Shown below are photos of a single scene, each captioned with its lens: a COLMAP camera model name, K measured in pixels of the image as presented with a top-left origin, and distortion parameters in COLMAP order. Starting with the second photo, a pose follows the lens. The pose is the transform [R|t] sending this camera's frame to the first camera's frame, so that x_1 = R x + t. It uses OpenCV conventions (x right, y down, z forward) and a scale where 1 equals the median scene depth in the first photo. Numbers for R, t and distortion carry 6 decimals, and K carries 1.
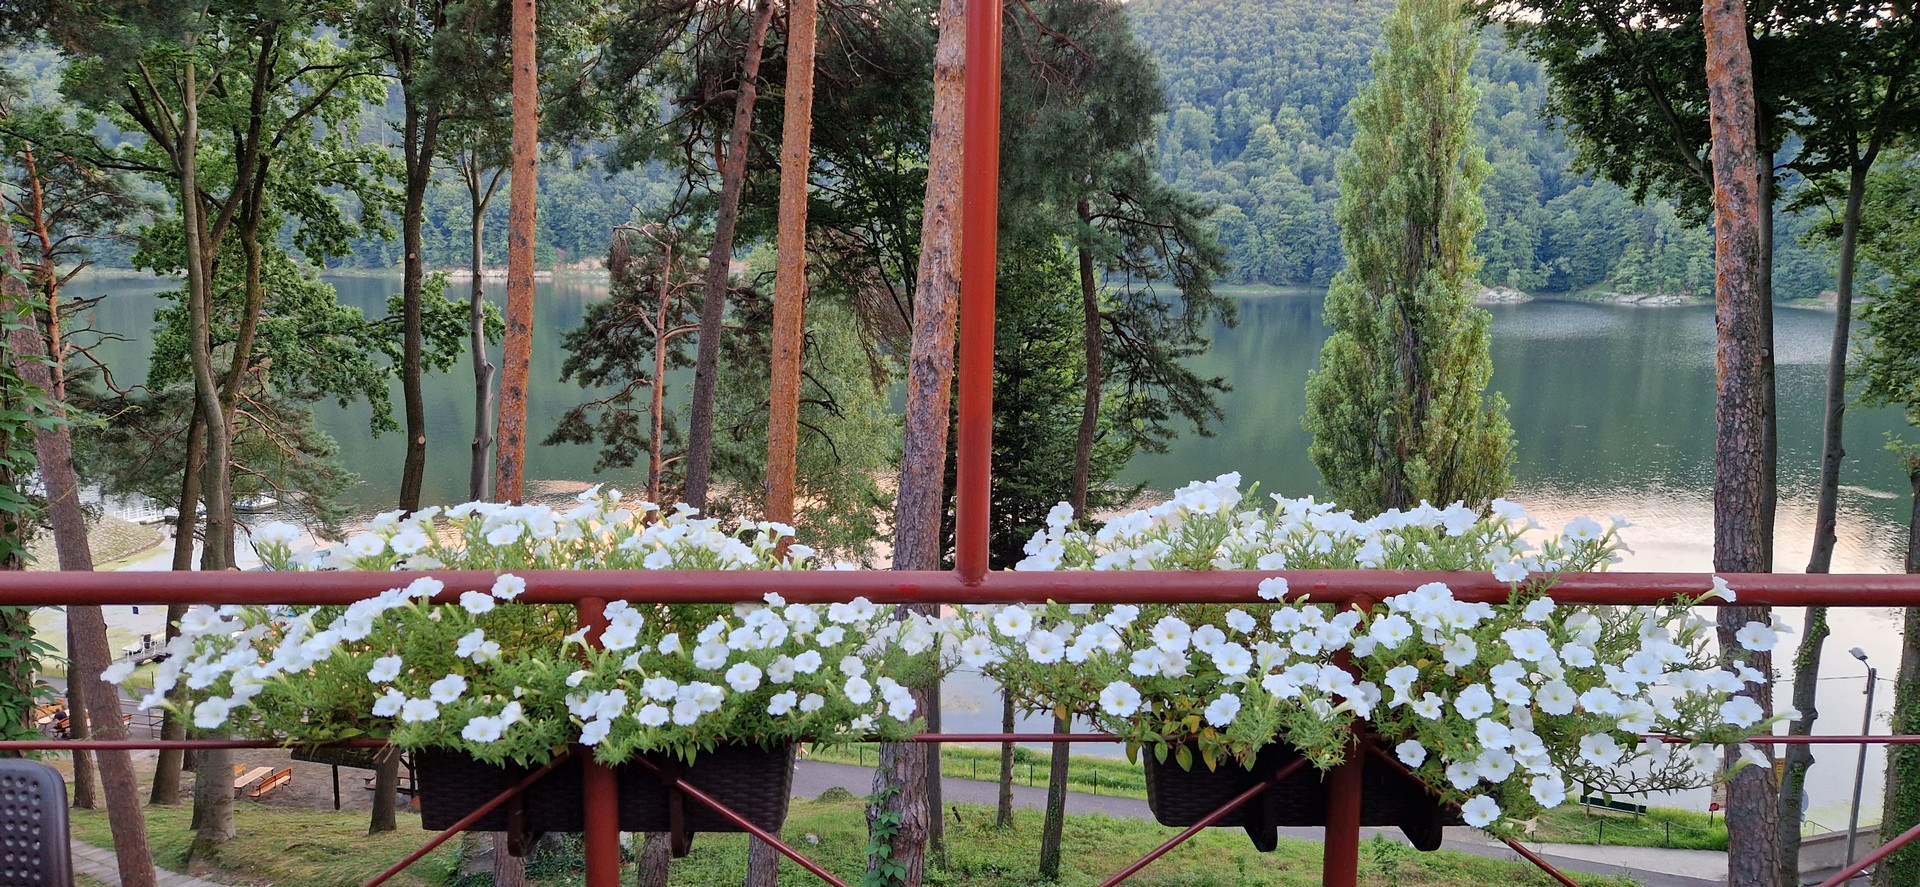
lens RADIAL K [[1260.1, 0, 974.3], [0, 1260.1, 442.0], [0, 0, 1]] dist [0.070775, -0.068583]
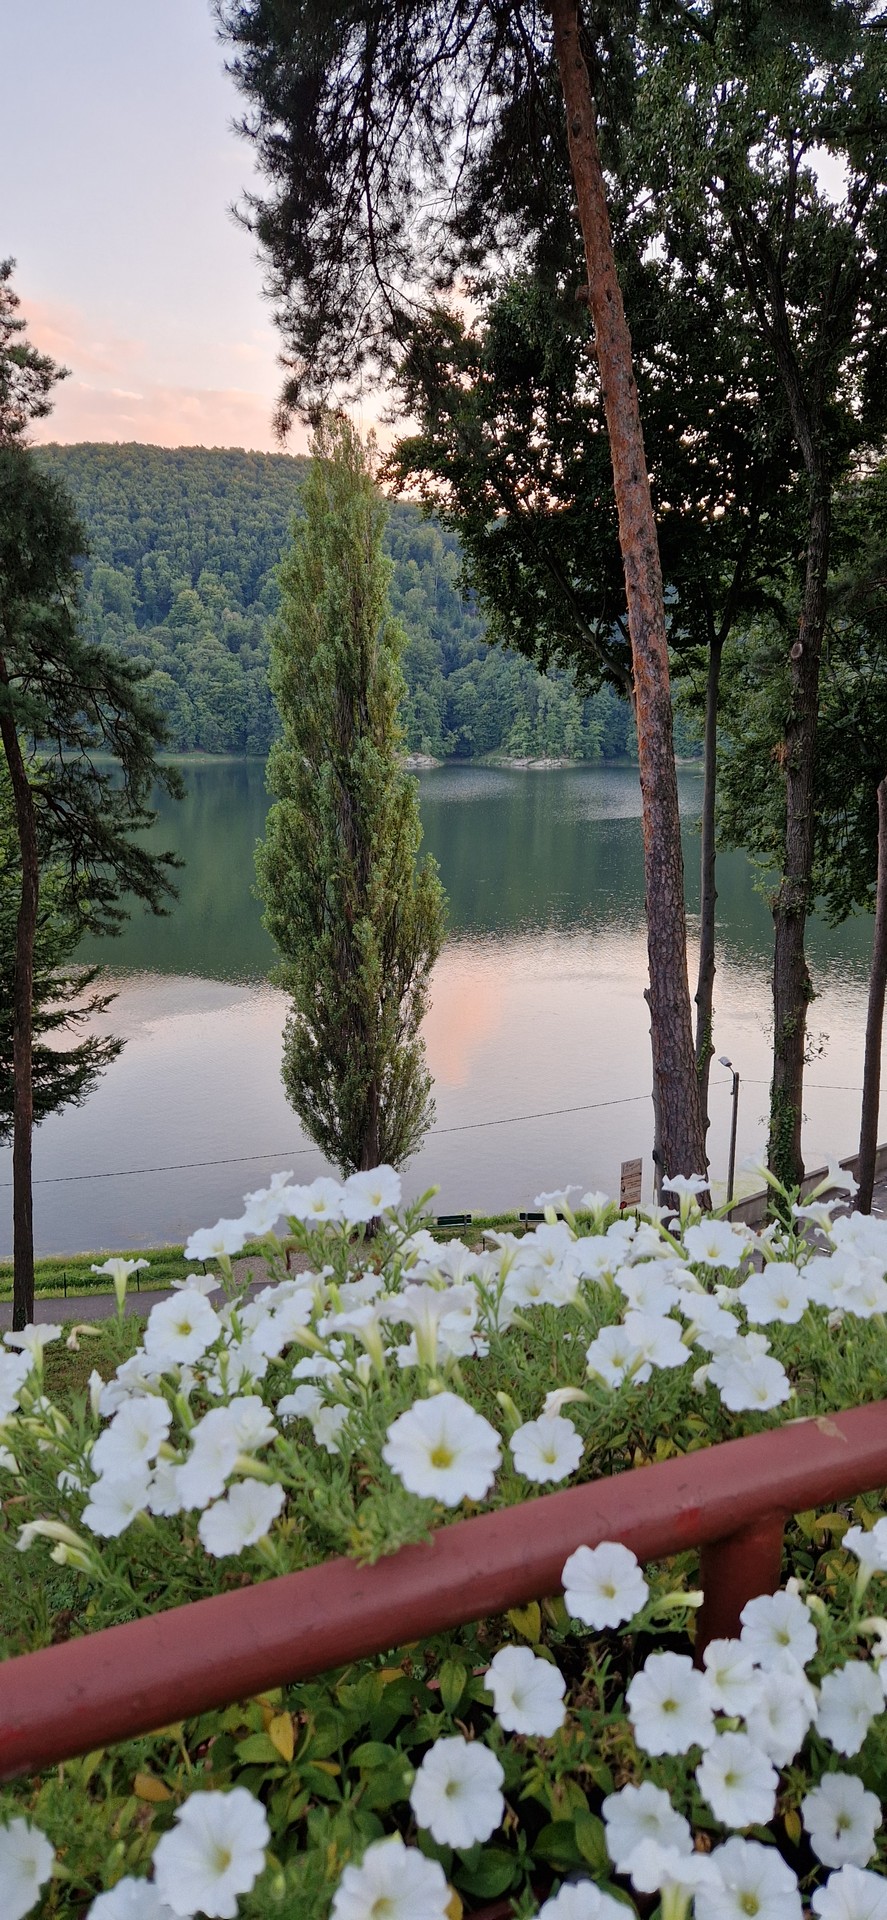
lens RADIAL K [[1258.1, 0, 447.1], [0, 1258.1, 973.5], [0, 0, 1]] dist [0.092853, -0.090973]
pose [[0.915730, -0.083699, 0.392979, 0.004193], [0.064483, 0.995999, 0.061875, -0.005960], [-0.396585, -0.031321, 0.917463, 0.047145]]
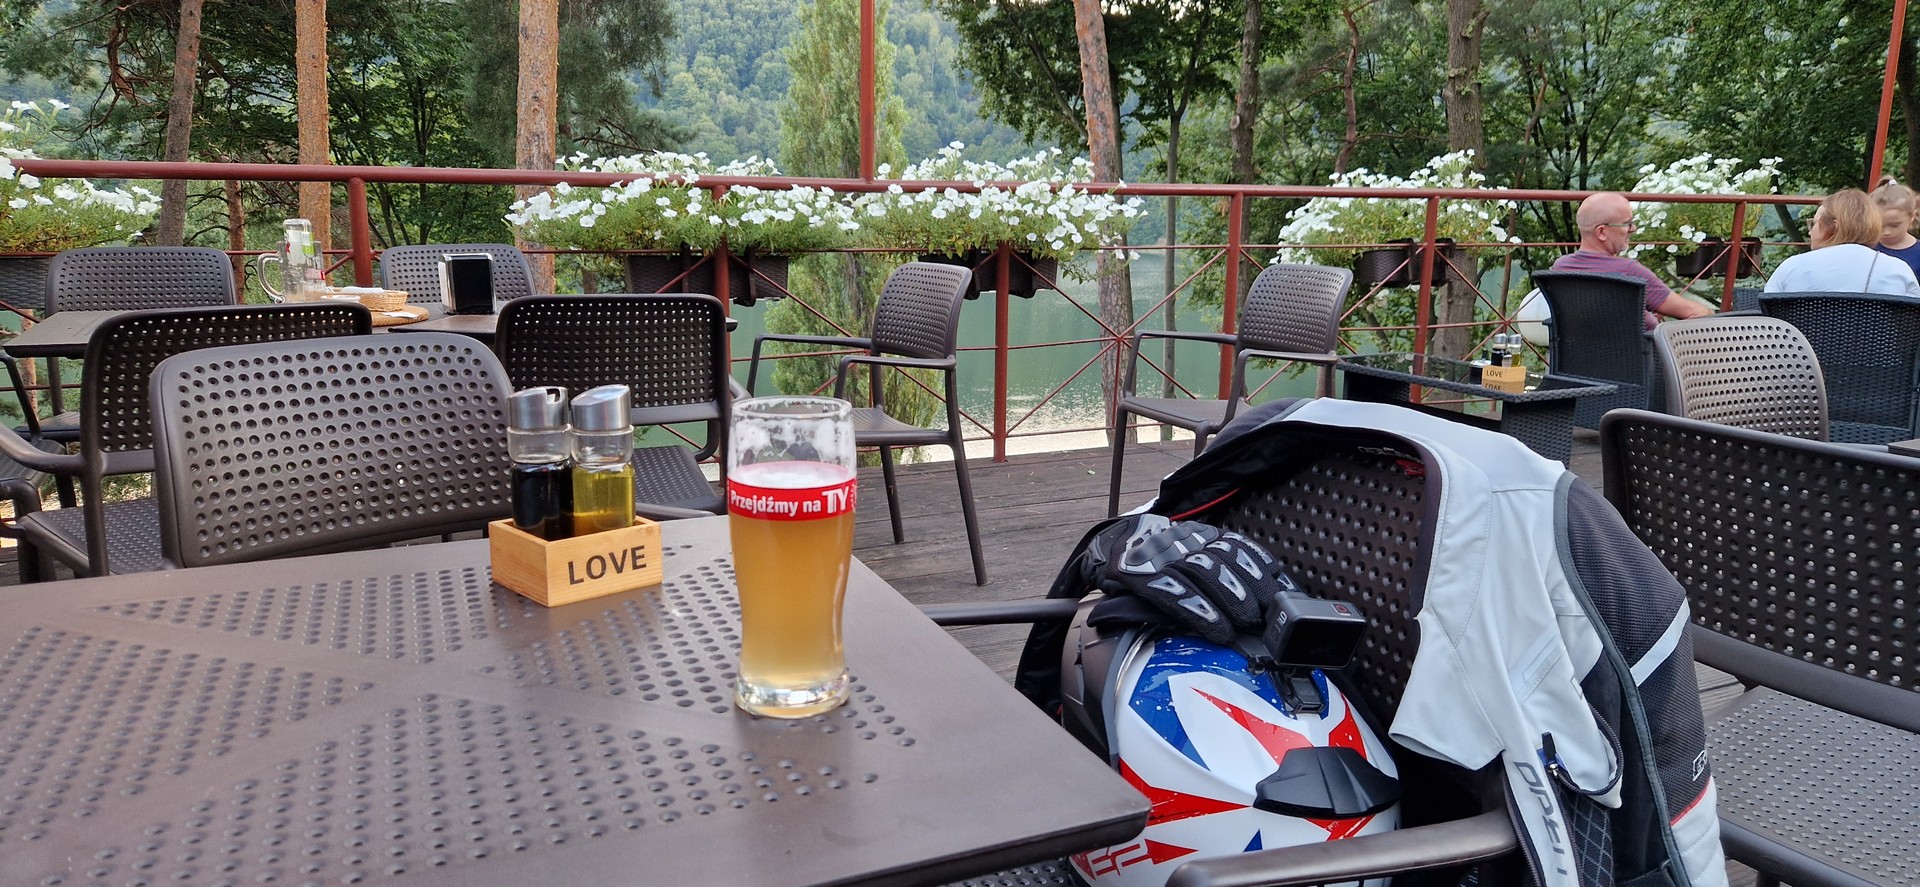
lens RADIAL K [[1253.9, 0, 986.0], [0, 1253.9, 439.0], [0, 0, 1]] dist [0.089854, -0.093660]
pose [[0.902023, -0.079464, 0.424311, -0.062793], [0.063948, 0.996664, 0.050709, 0.035692], [-0.426925, -0.018607, 0.904095, -0.095978]]
